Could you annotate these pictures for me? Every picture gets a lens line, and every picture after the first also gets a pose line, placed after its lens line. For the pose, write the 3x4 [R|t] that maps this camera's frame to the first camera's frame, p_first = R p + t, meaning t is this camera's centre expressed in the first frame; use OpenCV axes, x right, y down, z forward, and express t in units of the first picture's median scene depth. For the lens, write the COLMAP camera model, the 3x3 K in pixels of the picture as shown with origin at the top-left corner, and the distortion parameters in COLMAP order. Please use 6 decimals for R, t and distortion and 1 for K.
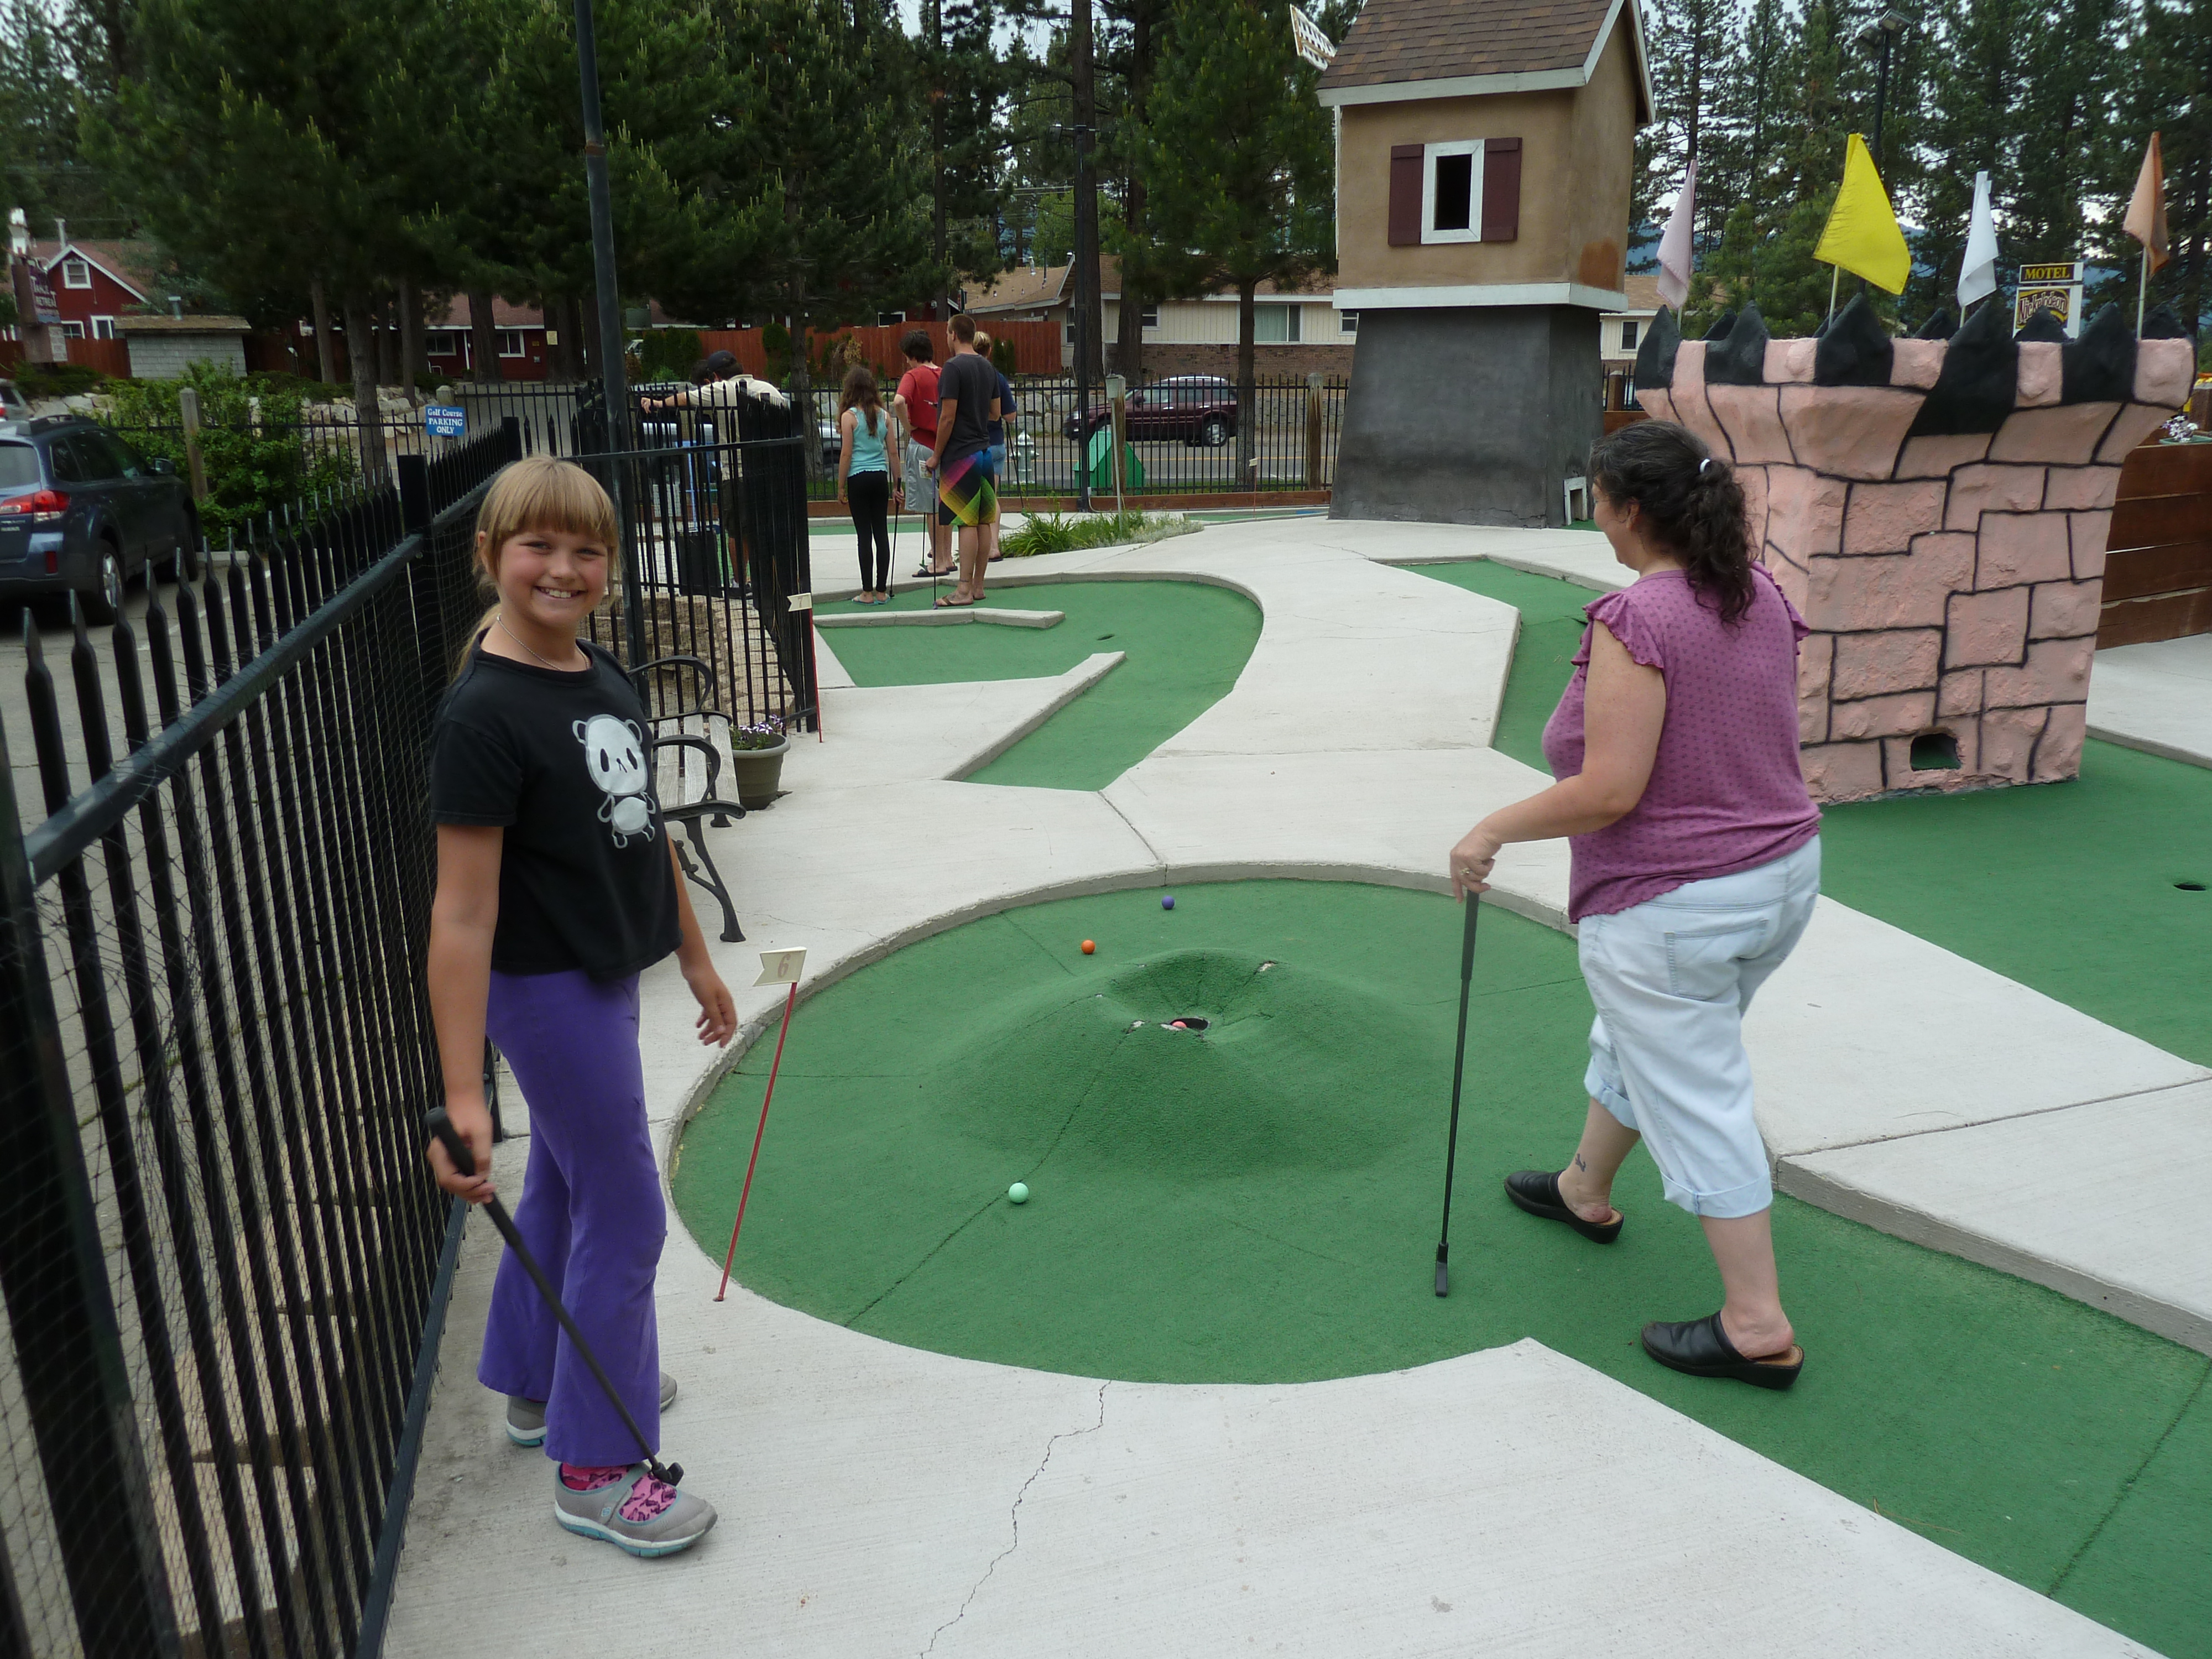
lens RADIAL K [[1659.5, 0, 1113.1], [0, 1659.5, 822.2], [0, 0, 1]] dist [-0.032188, 0.004021]
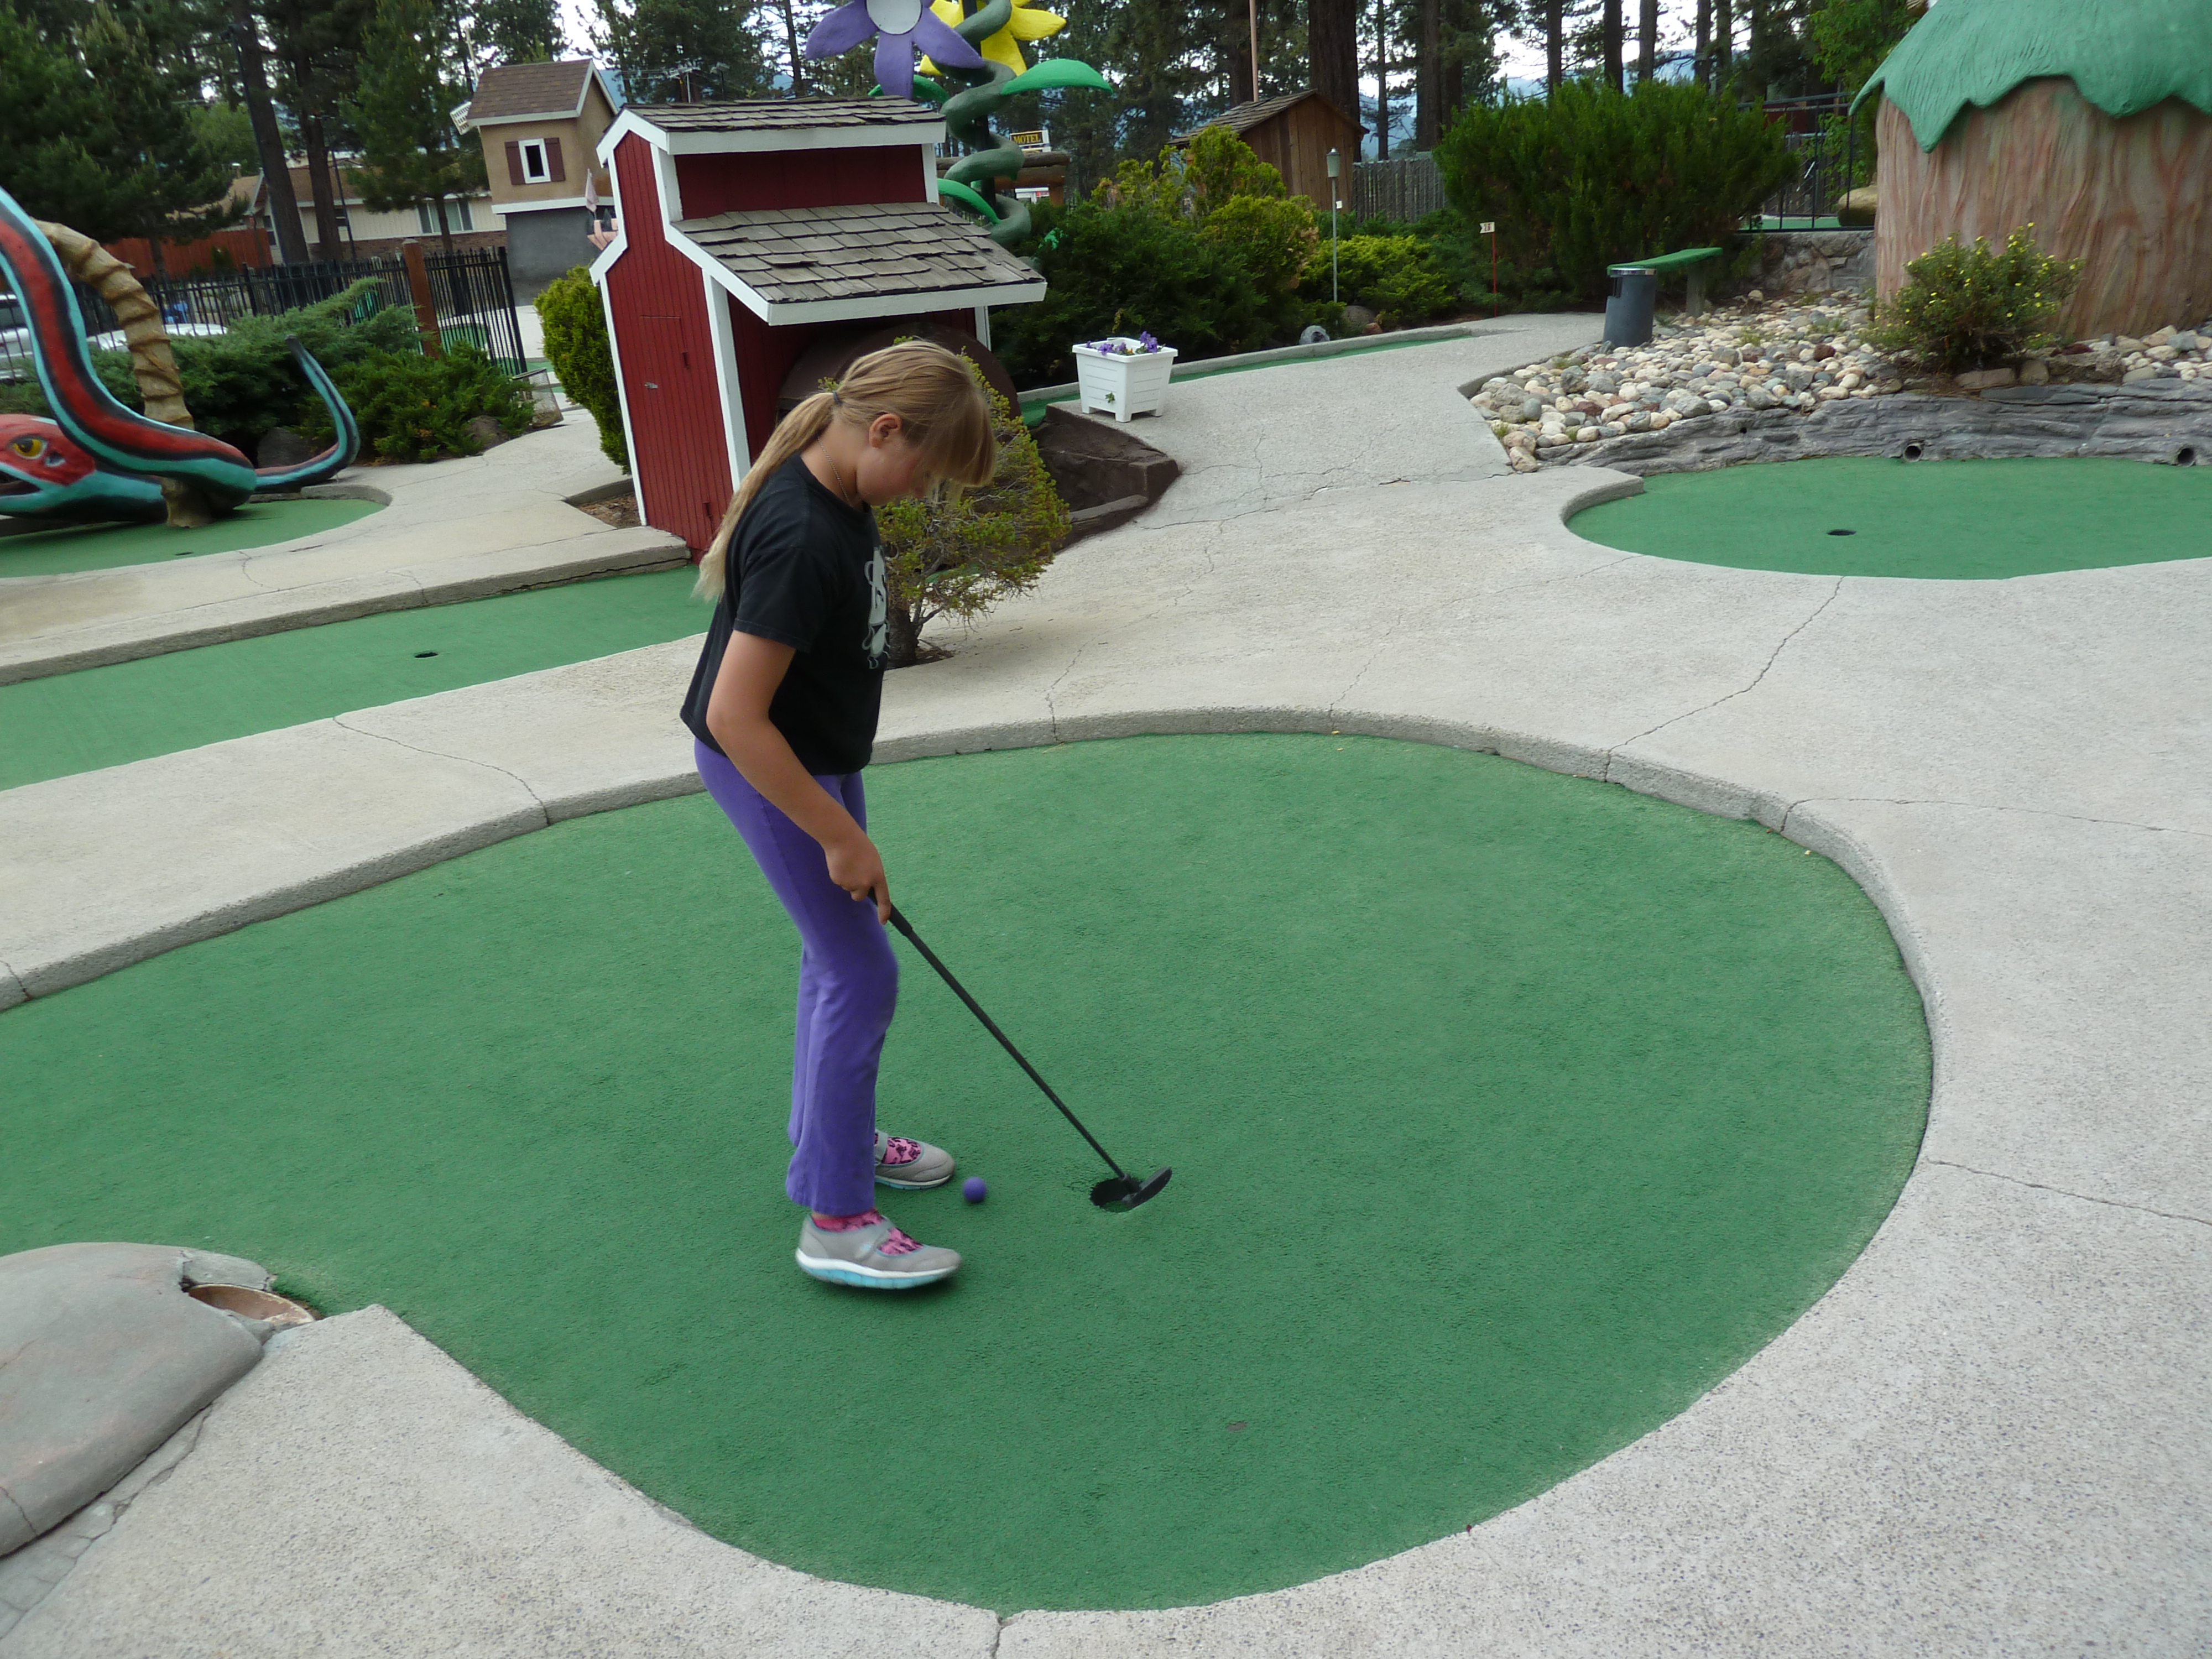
lens RADIAL K [[1659.5, 0, 1095.2], [0, 1659.5, 819.9], [0, 0, 1]] dist [-0.032188, 0.004021]
pose [[0.897590, -0.206665, 0.389387, -0.261317], [0.179489, 0.978100, 0.105375, 0.612851], [-0.402637, -0.024693, 0.915027, -2.101833]]
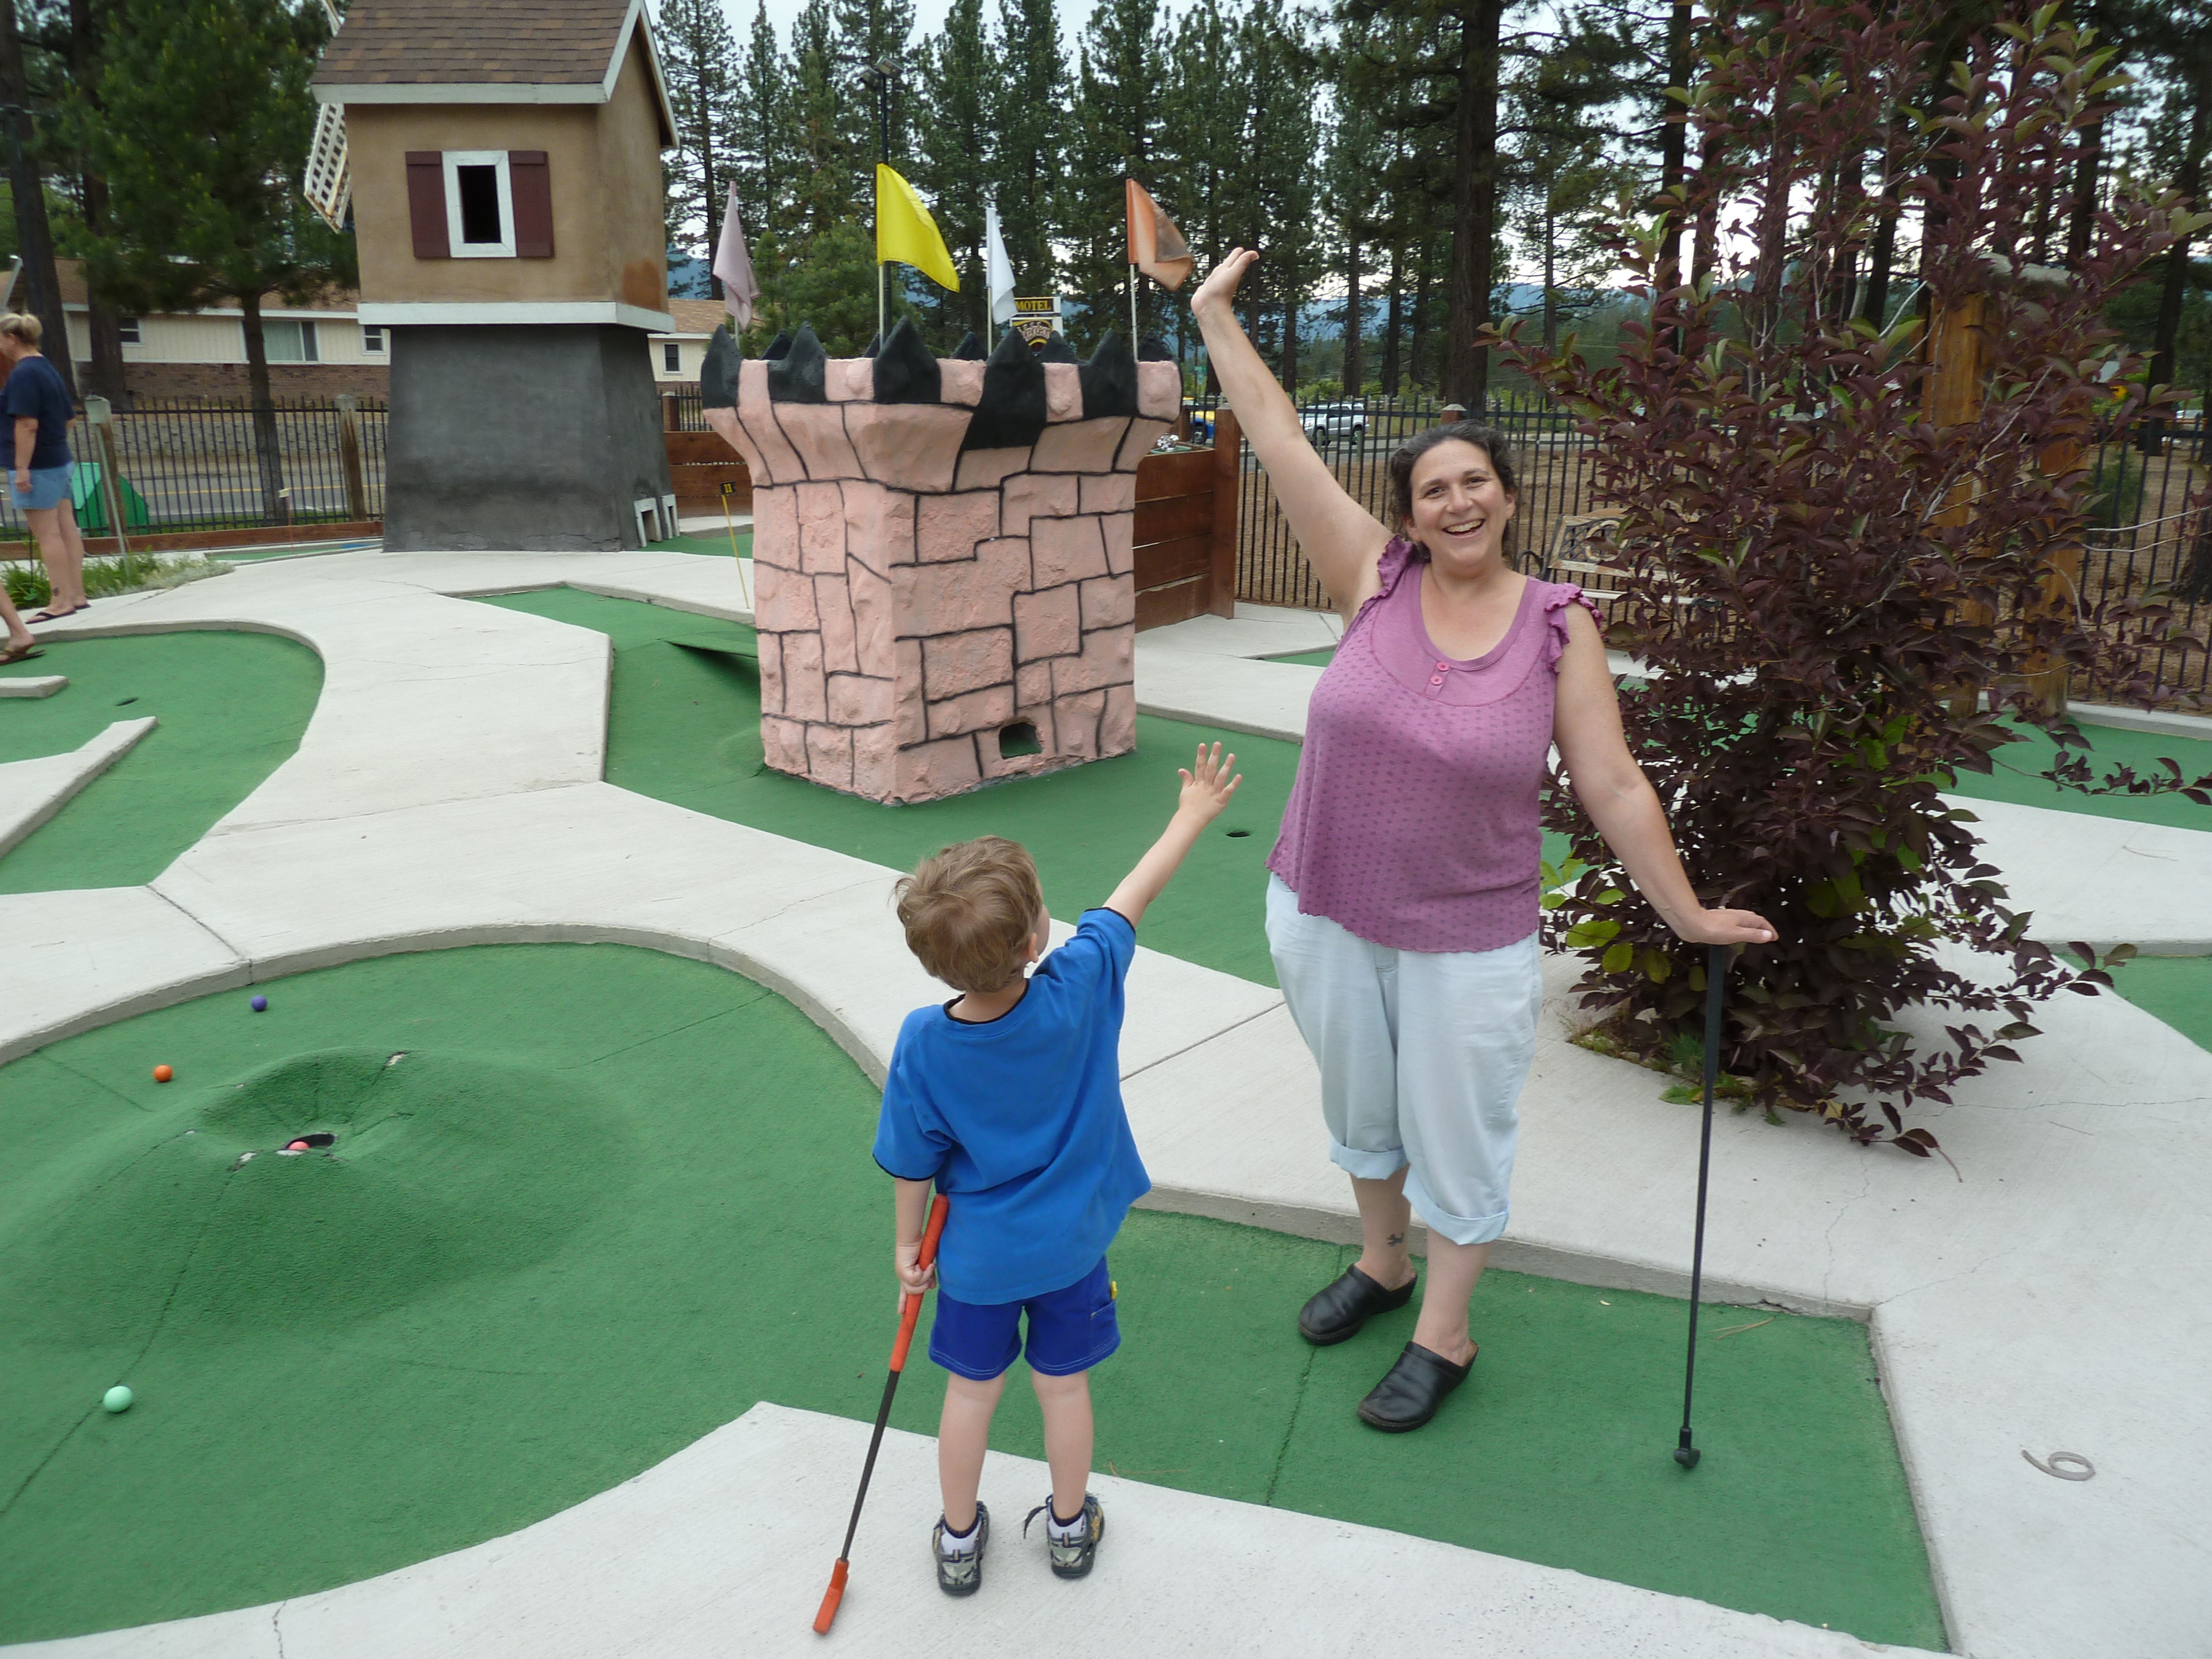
lens RADIAL K [[1659.5, 0, 1111.9], [0, 1659.5, 815.9], [0, 0, 1]] dist [-0.032188, 0.004021]
pose [[0.855296, -0.121394, 0.503718, -0.003898], [0.129511, 0.991396, 0.019016, -0.004284], [-0.501692, 0.048973, 0.863659, 0.021004]]
